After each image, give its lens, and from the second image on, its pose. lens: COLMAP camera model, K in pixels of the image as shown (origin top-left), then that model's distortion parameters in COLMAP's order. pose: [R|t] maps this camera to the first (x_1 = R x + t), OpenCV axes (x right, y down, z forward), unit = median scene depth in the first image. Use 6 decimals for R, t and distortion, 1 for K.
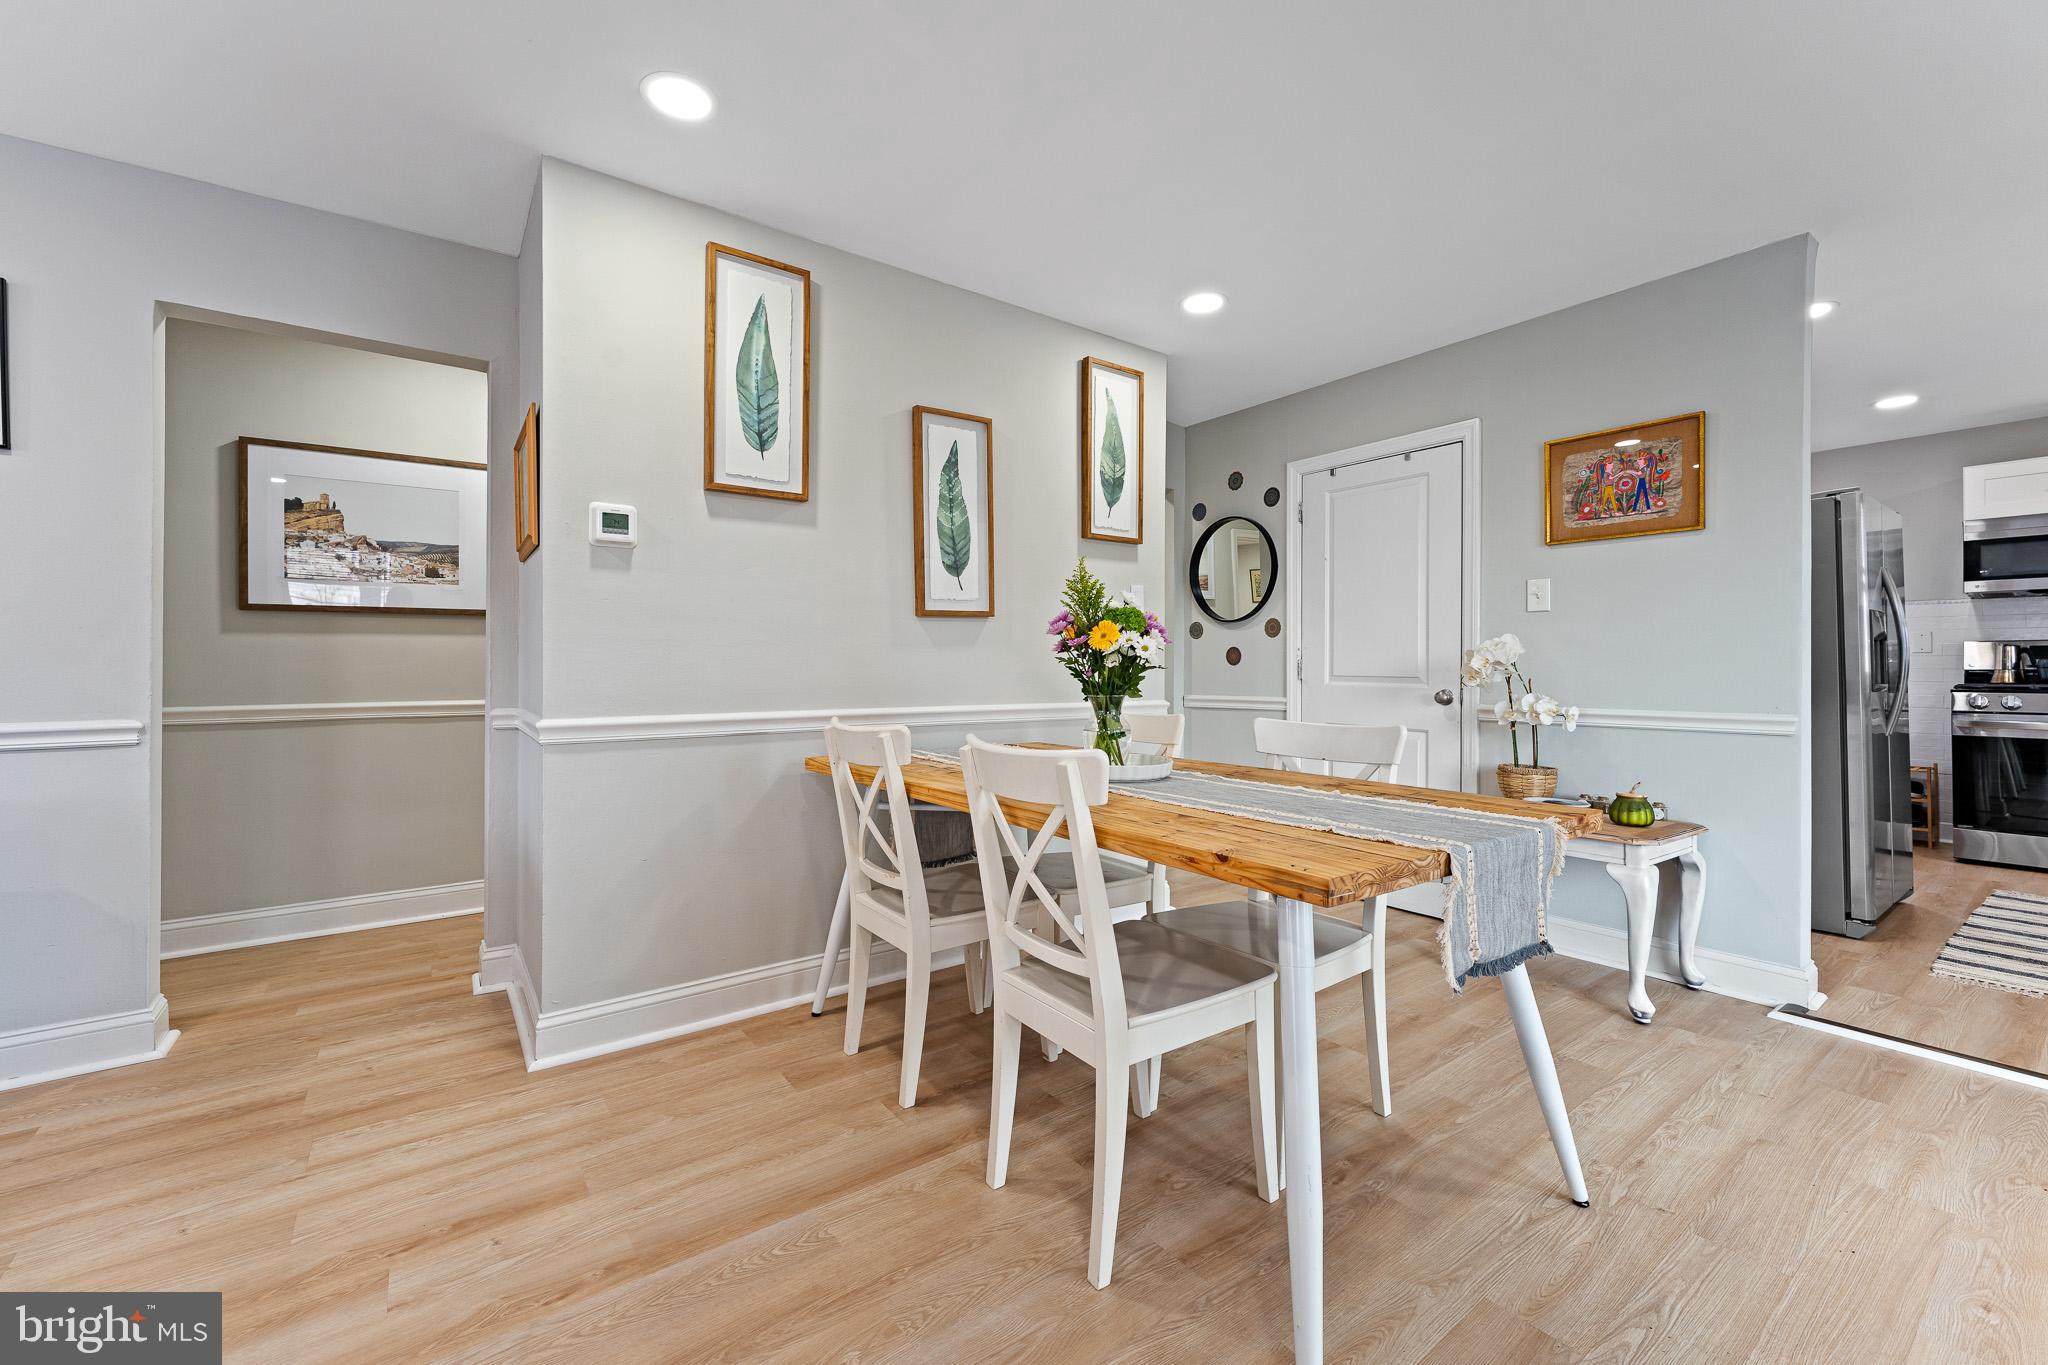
lens RADIAL K [[821.4, 0, 1019.0], [0, 821.4, 660.7], [0, 0, 1]] dist [0.001265, 0.000071]
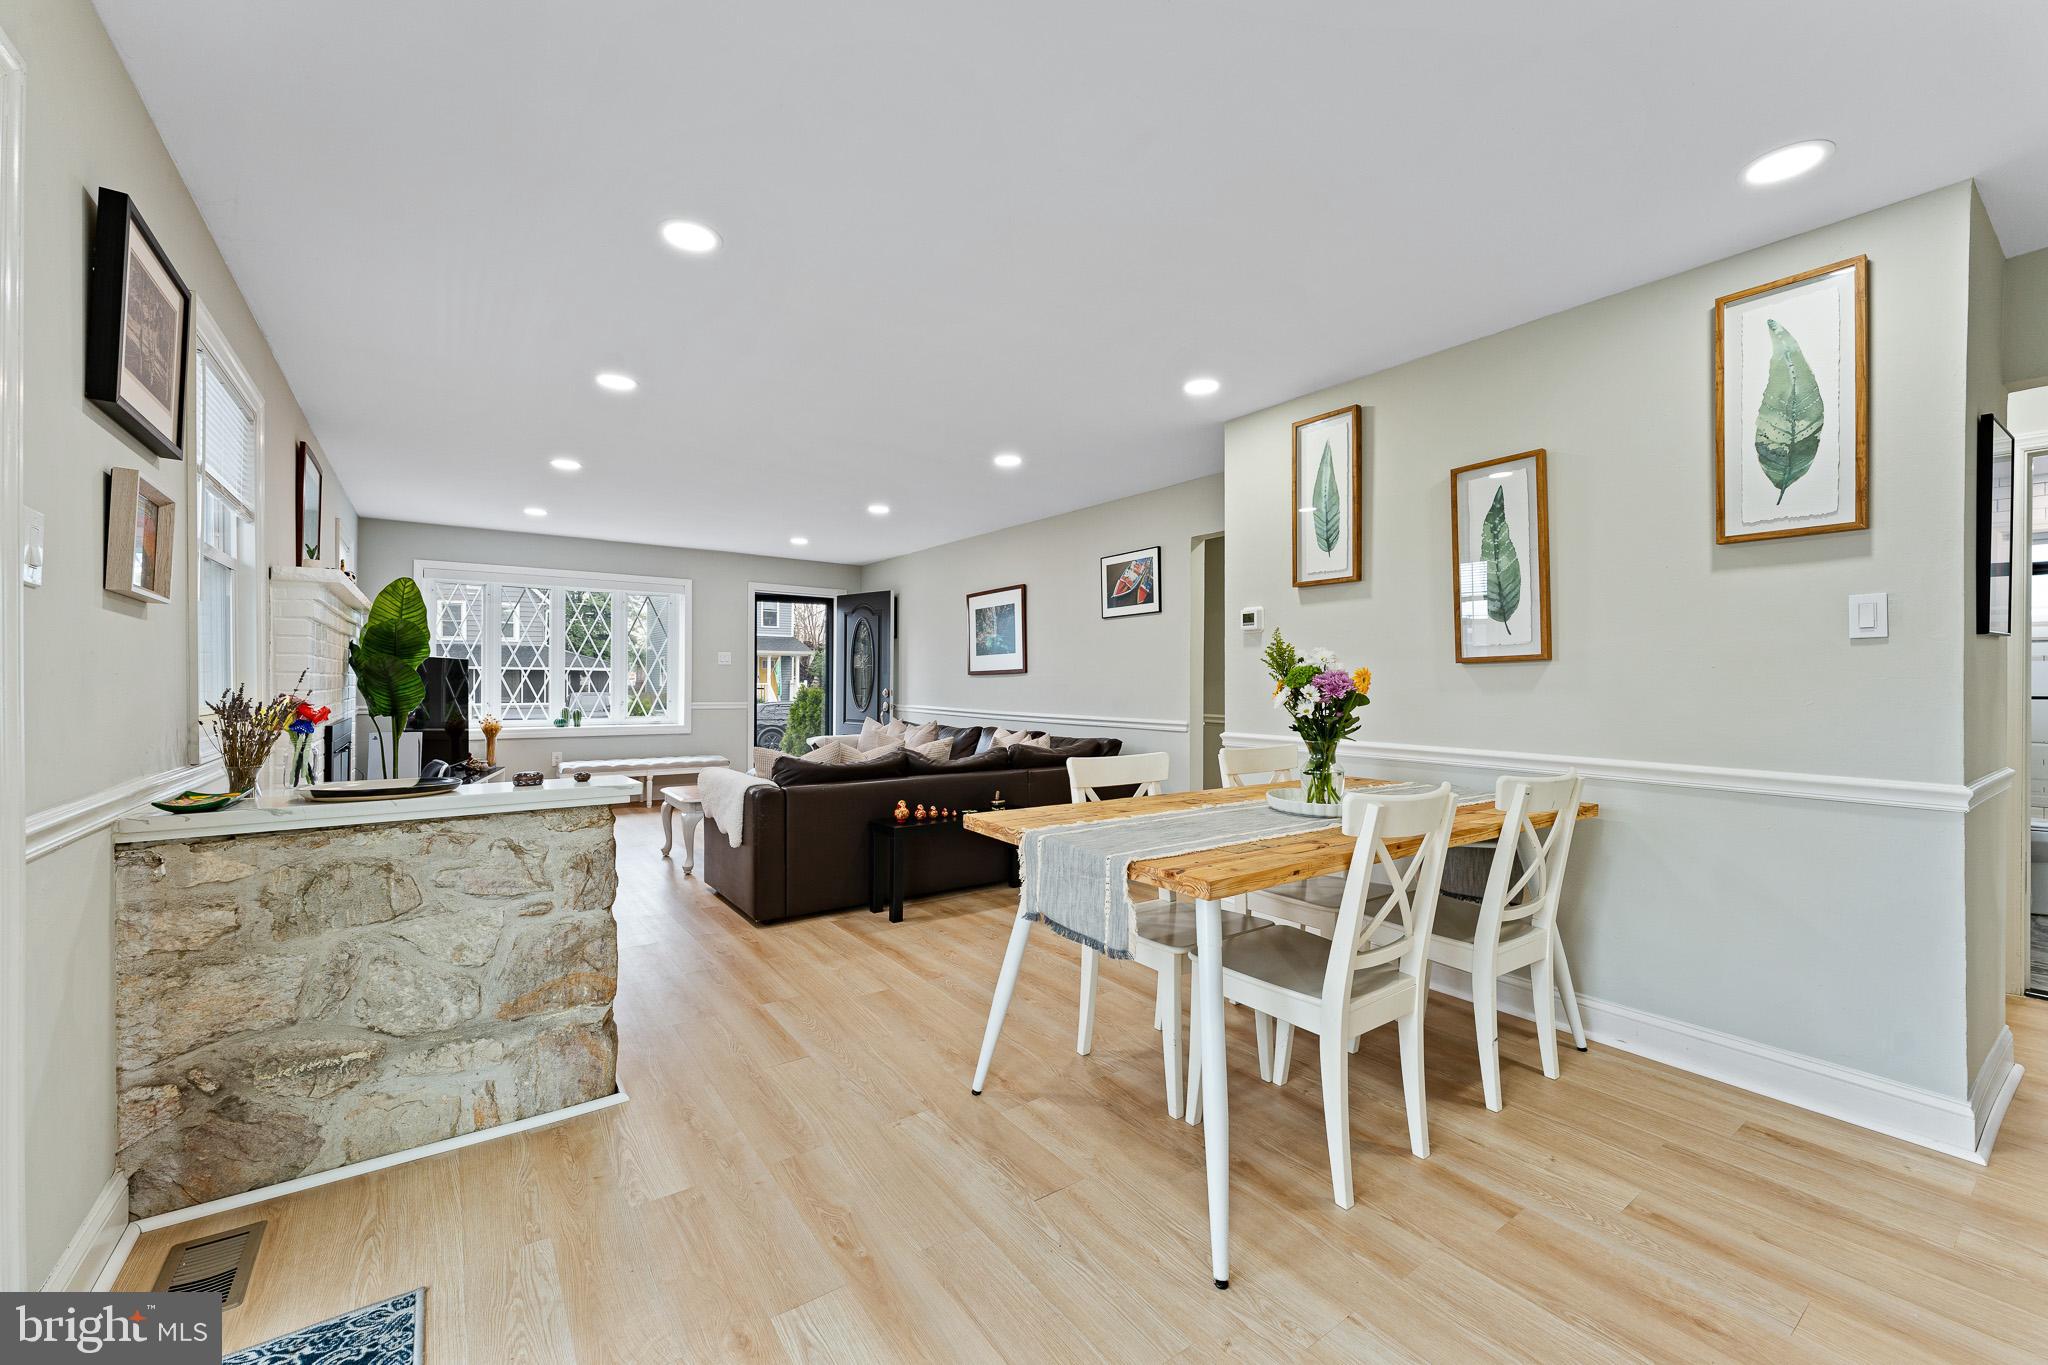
lens RADIAL K [[821.4, 0, 1024.7], [0, 821.4, 682.7], [0, 0, 1]] dist [0.001265, 0.000071]
pose [[-0.014821, 0.001591, -0.999889, 0.919816], [0.001095, 0.999998, 0.001574, -0.030940], [0.999890, -0.001071, -0.014823, 0.432995]]
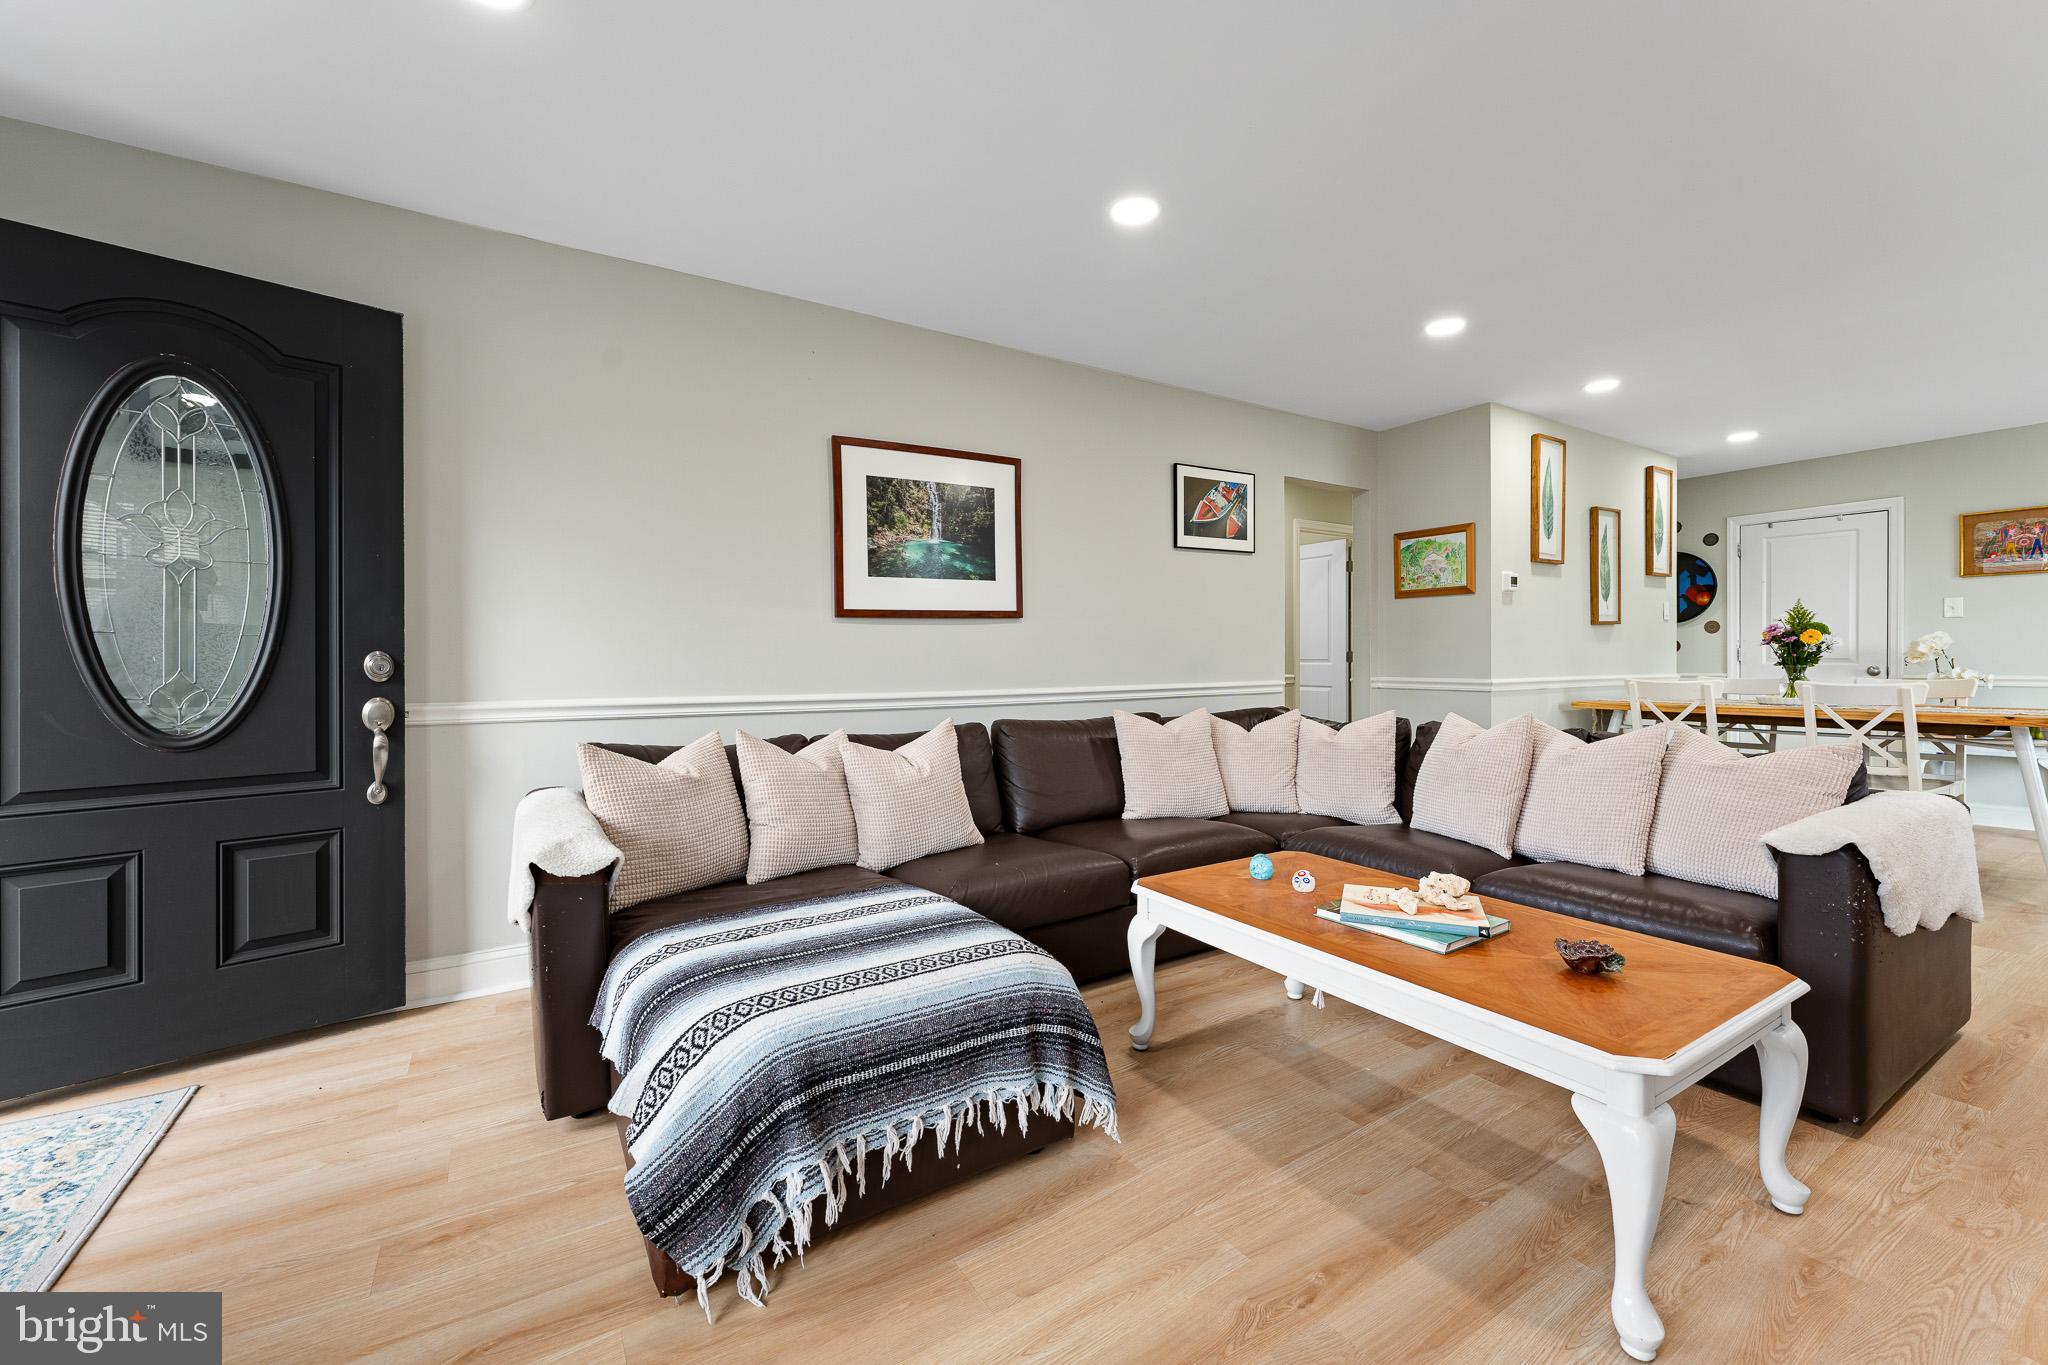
lens RADIAL K [[821.4, 0, 1018.5], [0, 821.4, 658.3], [0, 0, 1]] dist [0.001265, 0.000071]
pose [[0.997012, -0.005697, -0.077043, -1.180648], [0.006219, 0.999959, 0.006531, -0.000917], [0.077002, -0.006990, 0.997006, -0.835033]]
